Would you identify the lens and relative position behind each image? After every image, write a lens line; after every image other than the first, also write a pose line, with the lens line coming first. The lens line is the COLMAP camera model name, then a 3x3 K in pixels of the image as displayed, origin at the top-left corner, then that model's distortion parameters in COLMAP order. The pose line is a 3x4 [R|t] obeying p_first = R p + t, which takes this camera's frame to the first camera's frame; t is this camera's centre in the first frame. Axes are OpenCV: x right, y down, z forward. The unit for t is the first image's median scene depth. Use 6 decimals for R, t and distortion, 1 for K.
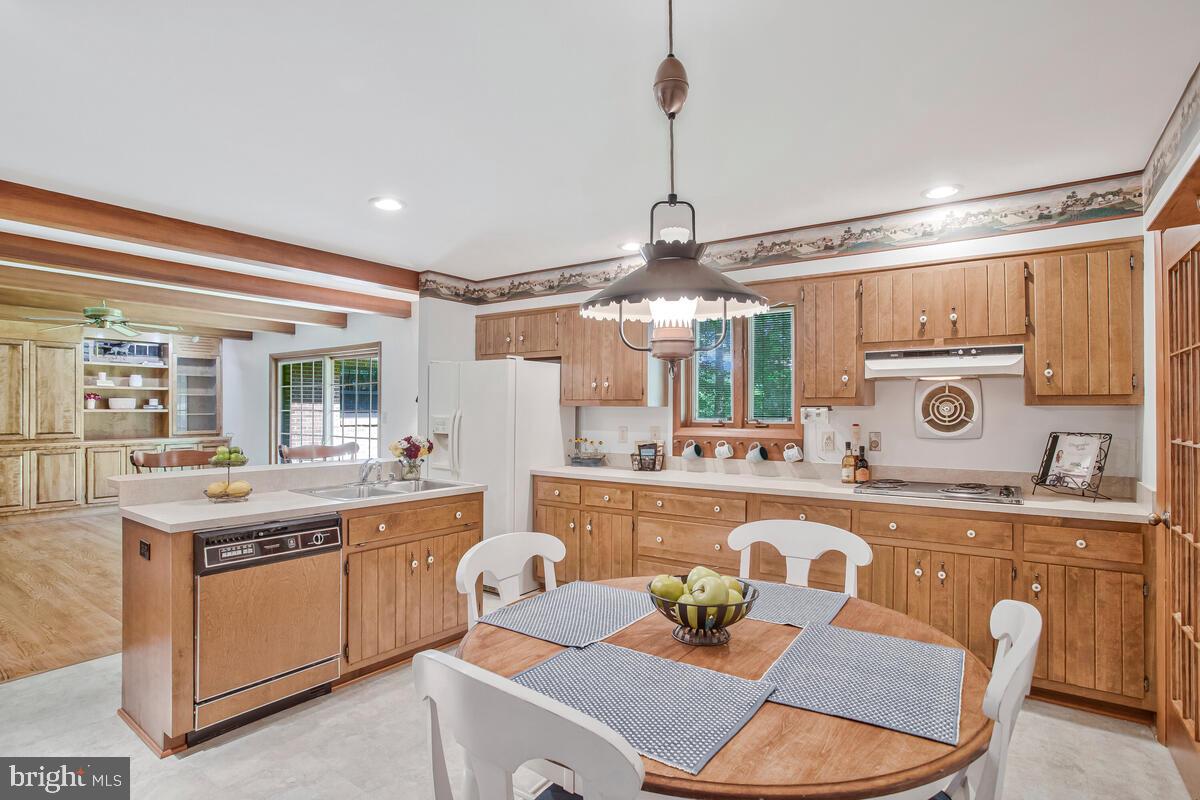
lens RADIAL K [[606.1, 0, 608.3], [0, 606.1, 407.2], [0, 0, 1]] dist [-0.011756, 0.003533]
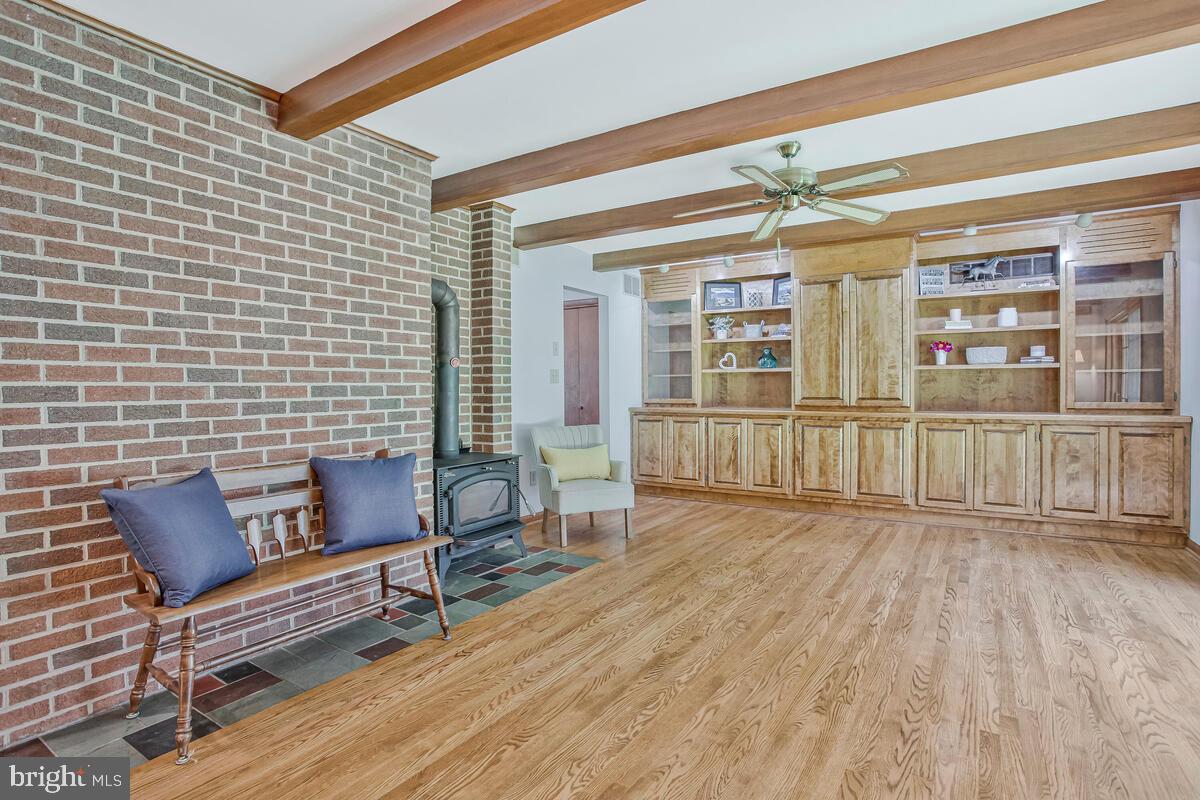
lens RADIAL K [[606.1, 0, 609.6], [0, 606.1, 392.6], [0, 0, 1]] dist [-0.011756, 0.003533]
pose [[0.043295, 0.005690, -0.999046, -0.221734], [0.009218, 0.999939, 0.006094, 0.029079], [0.999020, -0.009473, 0.043240, 0.662593]]
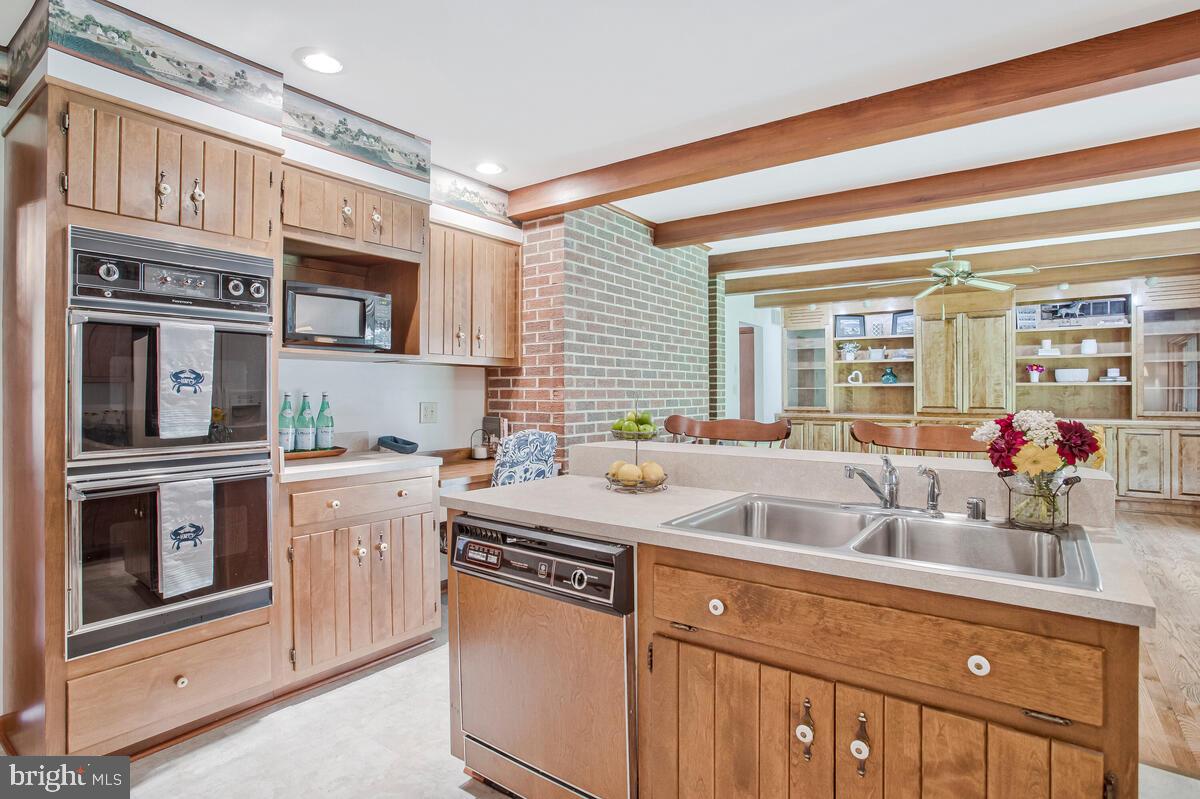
lens RADIAL K [[606.1, 0, 597.4], [0, 606.1, 393.9], [0, 0, 1]] dist [-0.011756, 0.003533]
pose [[-0.011611, -0.000517, -0.999932, 0.032825], [0.005550, 0.999984, -0.000582, 0.018772], [0.999917, -0.005556, -0.011608, 0.409160]]
